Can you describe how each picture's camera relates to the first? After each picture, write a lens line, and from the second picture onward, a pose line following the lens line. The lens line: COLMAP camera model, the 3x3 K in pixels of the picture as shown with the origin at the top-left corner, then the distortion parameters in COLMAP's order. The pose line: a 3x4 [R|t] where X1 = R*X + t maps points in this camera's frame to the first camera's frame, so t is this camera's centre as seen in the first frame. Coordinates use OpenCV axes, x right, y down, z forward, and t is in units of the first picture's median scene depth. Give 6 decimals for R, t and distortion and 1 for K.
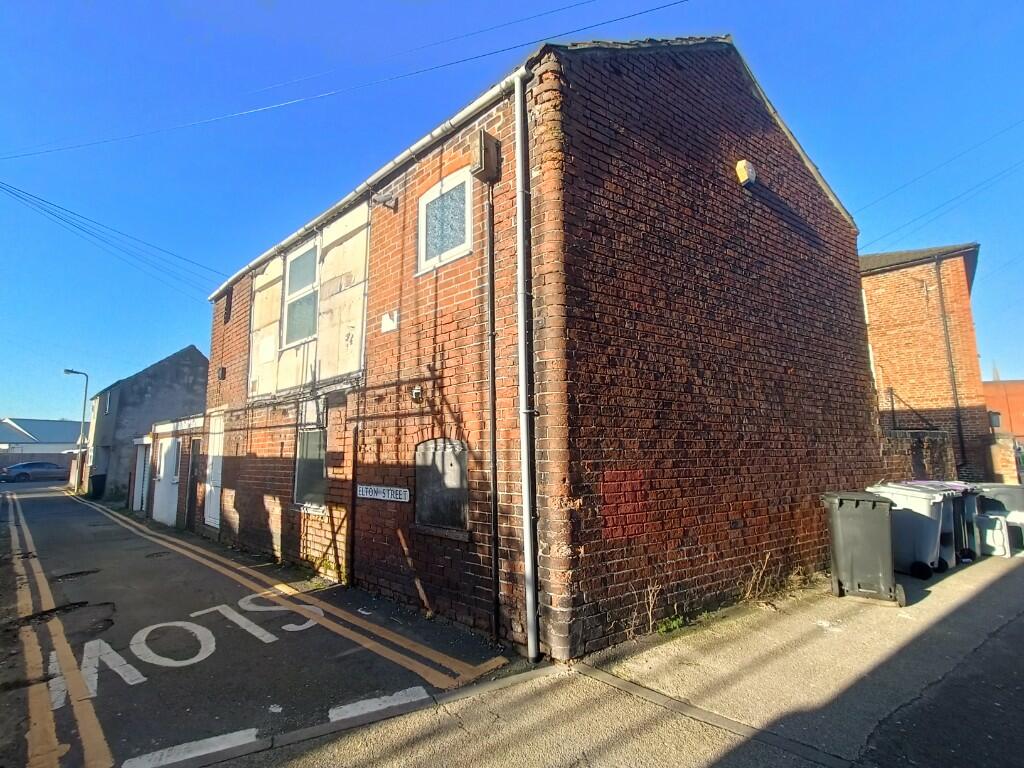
lens RADIAL K [[453.1, 0, 512.6], [0, 453.1, 386.5], [0, 0, 1]] dist [-0.013674, -0.000149]
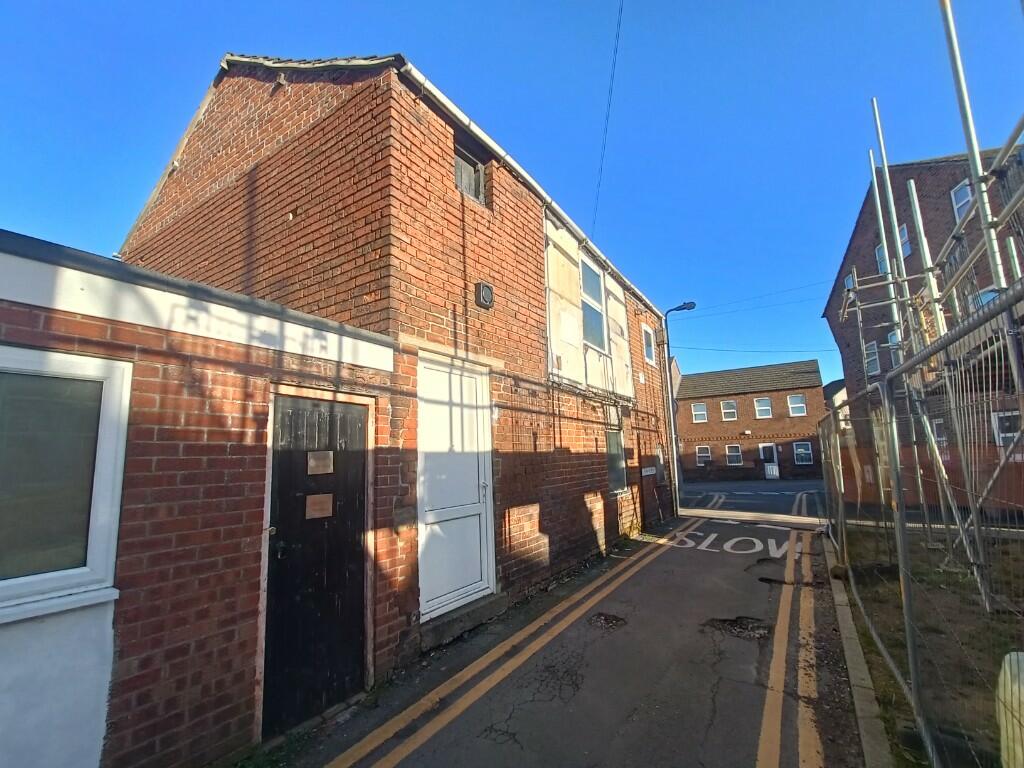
lens RADIAL K [[453.1, 0, 511.2], [0, 453.1, 388.1], [0, 0, 1]] dist [-0.013674, -0.000149]
pose [[-0.151251, 0.179411, 0.972078, -1.618498], [-0.094543, 0.976257, -0.194893, 0.250342], [-0.983964, -0.121381, -0.130698, 1.447514]]
